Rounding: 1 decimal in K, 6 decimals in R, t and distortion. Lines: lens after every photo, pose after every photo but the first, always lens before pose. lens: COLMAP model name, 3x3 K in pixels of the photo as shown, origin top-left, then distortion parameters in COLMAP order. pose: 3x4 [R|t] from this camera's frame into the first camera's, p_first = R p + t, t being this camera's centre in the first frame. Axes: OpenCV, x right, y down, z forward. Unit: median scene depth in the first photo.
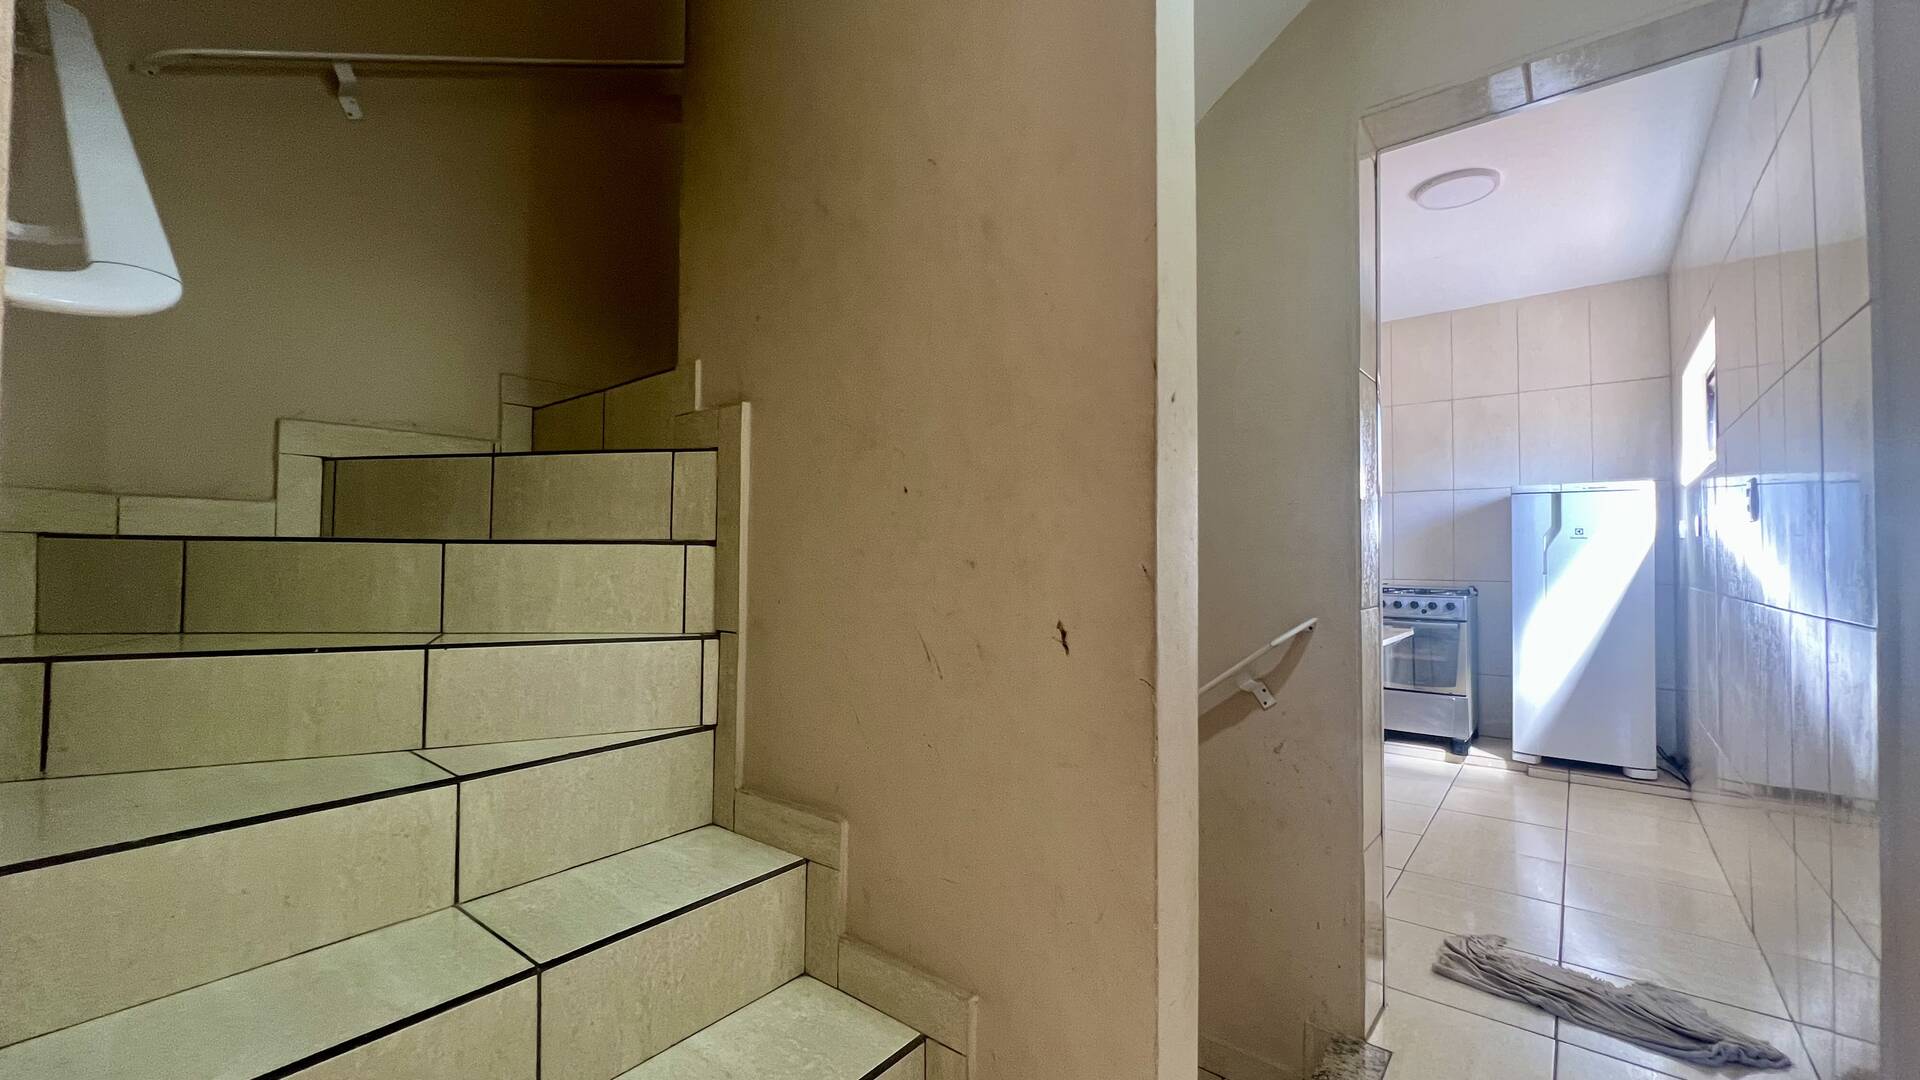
lens RADIAL K [[767.2, 0, 953.2], [0, 767.2, 540.5], [0, 0, 1]] dist [-0.002420, -0.000132]
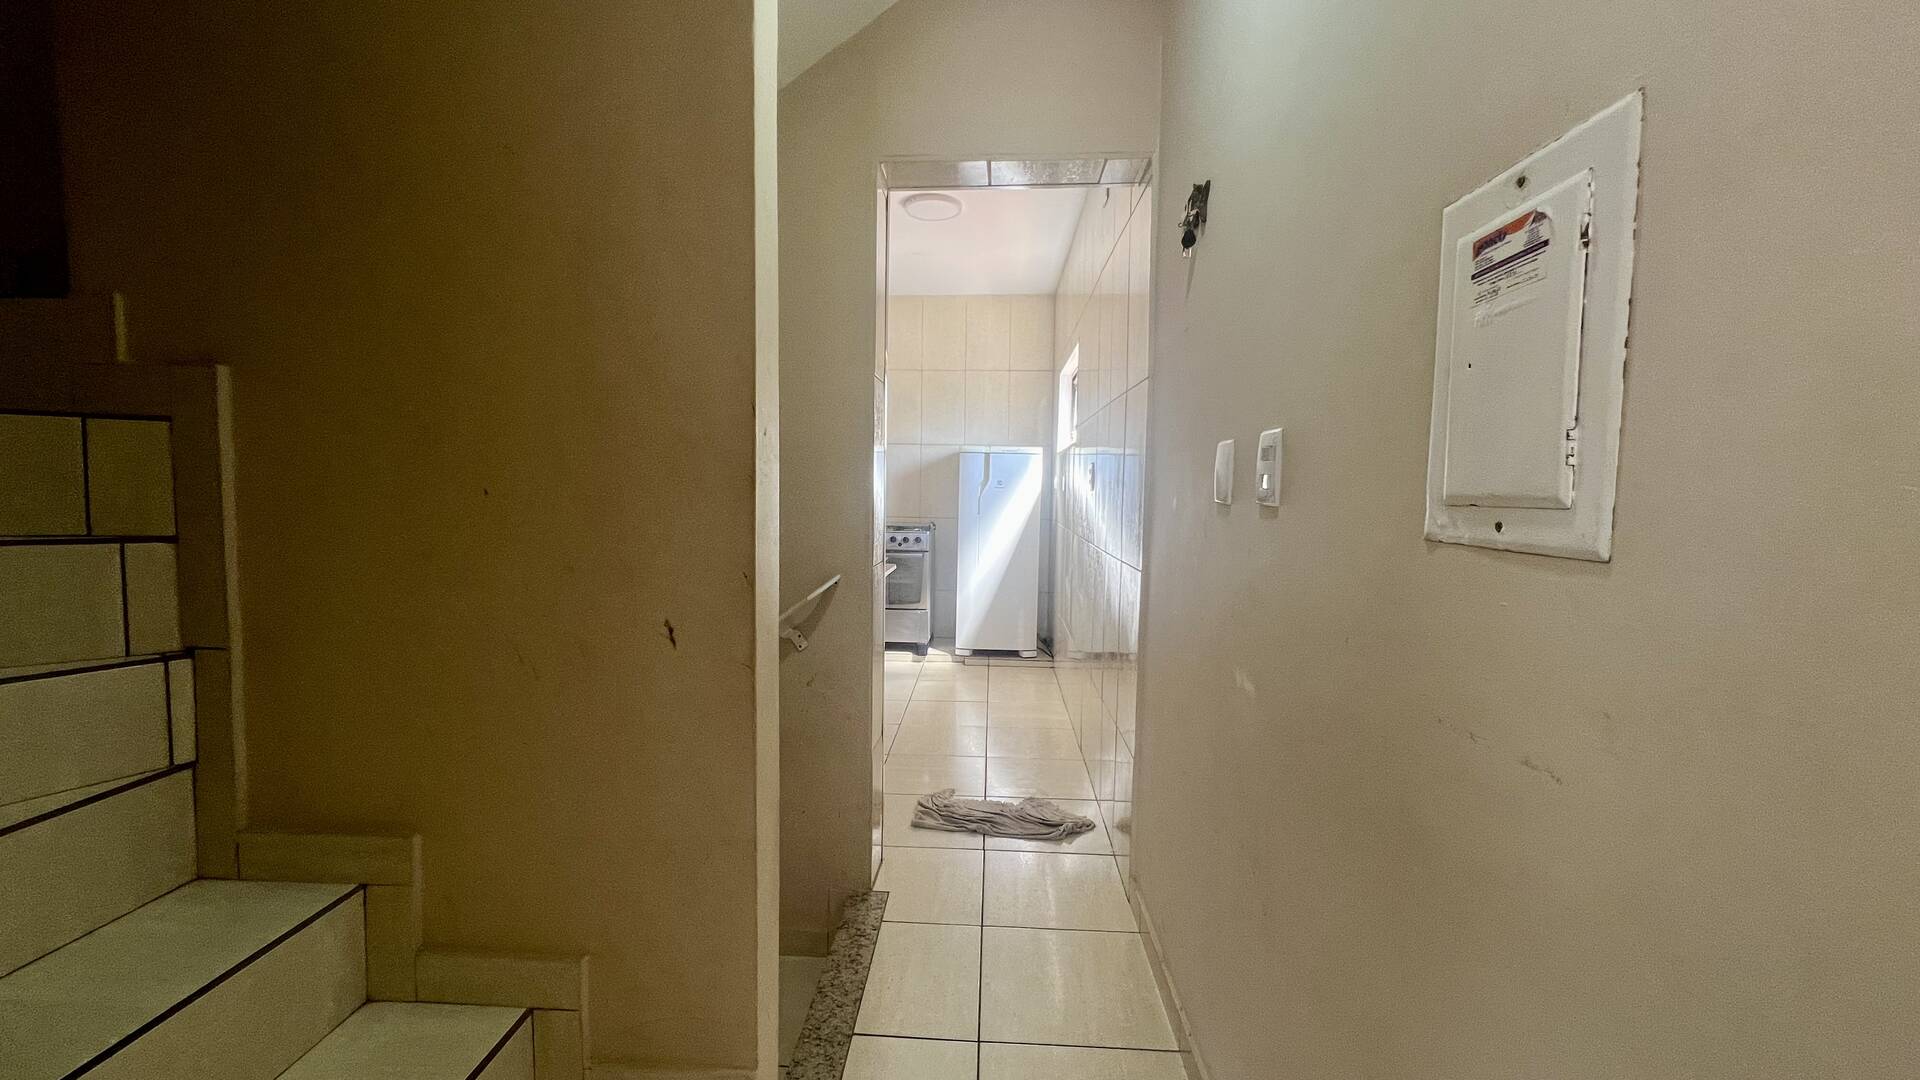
lens RADIAL K [[767.2, 0, 953.2], [0, 767.2, 540.5], [0, 0, 1]] dist [-0.002420, -0.000132]
pose [[0.805847, -0.034590, 0.591112, -0.100116], [-0.025805, 0.995292, 0.093422, -0.068924], [-0.591561, -0.090537, 0.801161, -0.083907]]
